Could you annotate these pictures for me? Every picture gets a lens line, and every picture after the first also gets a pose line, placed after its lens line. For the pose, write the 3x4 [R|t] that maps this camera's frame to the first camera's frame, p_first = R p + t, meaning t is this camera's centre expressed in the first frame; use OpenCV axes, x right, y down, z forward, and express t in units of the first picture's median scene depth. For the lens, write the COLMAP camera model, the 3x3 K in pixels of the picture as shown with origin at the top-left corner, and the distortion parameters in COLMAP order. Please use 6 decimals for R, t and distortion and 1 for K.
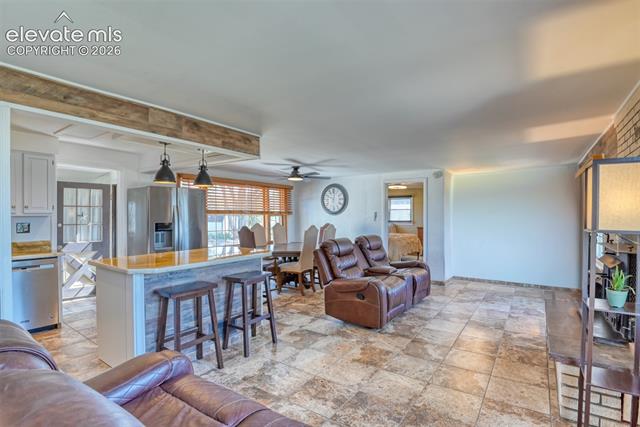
lens RADIAL K [[309.3, 0, 317.5], [0, 309.3, 216.6], [0, 0, 1]] dist [-0.027675, -0.000397]
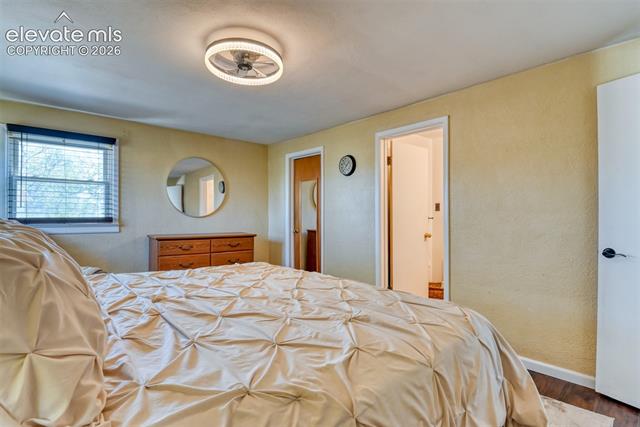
lens RADIAL K [[309.3, 0, 317.5], [0, 309.3, 216.6], [0, 0, 1]] dist [-0.027675, -0.000397]
pose [[0.221704, 0.003731, 0.975107, 0.145226], [0.003413, 0.999984, -0.004603, 0.045655], [-0.975108, 0.004349, 0.221687, 2.372860]]
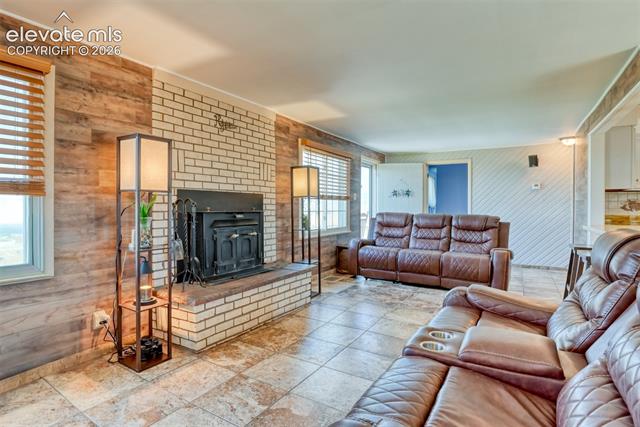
lens RADIAL K [[334.5, 0, 310.4], [0, 334.5, 212.2], [0, 0, 1]] dist [-0.025427, -0.000307]
pose [[-0.998060, 0.006772, -0.061887, 0.519073], [0.005594, 0.999800, 0.019187, 0.055737], [0.062005, 0.018804, -0.997899, 1.648618]]
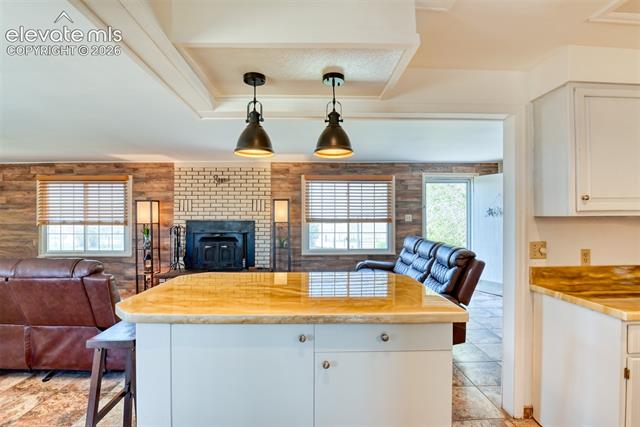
lens RADIAL K [[316.1, 0, 319.4], [0, 316.1, 216.0], [0, 0, 1]] dist [-0.025495, -0.000655]
pose [[-0.625397, 0.007791, 0.780268, -0.796416], [0.006943, 0.999966, -0.004420, 0.001758], [-0.780276, 0.002653, -0.625430, 1.245166]]
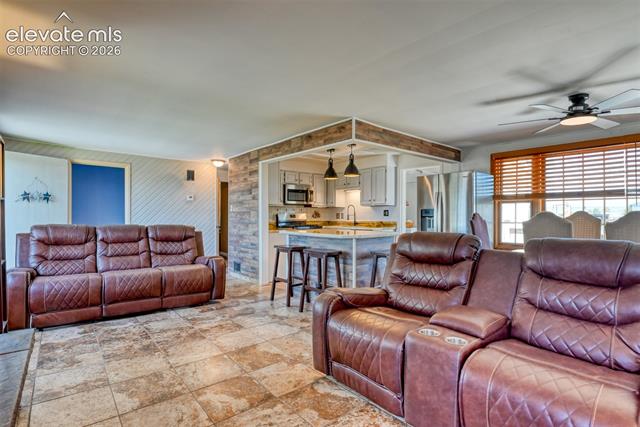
lens RADIAL K [[305.1, 0, 320.0], [0, 305.1, 213.5], [0, 0, 1]] dist [-0.032768, -0.000583]
pose [[-0.233823, -0.001541, -0.972278, 0.807562], [-0.005412, 0.999985, -0.000283, 0.048231], [0.972264, 0.005195, -0.233828, 1.158323]]
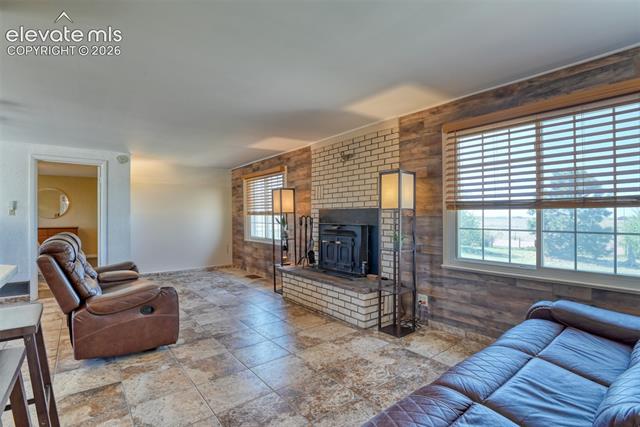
lens RADIAL K [[316.1, 0, 319.4], [0, 316.1, 216.0], [0, 0, 1]] dist [-0.025495, -0.000655]
pose [[0.282873, 0.004112, 0.959149, -0.470778], [0.006277, 0.999961, -0.006138, 0.047292], [-0.959137, 0.007757, 0.282836, 0.417550]]
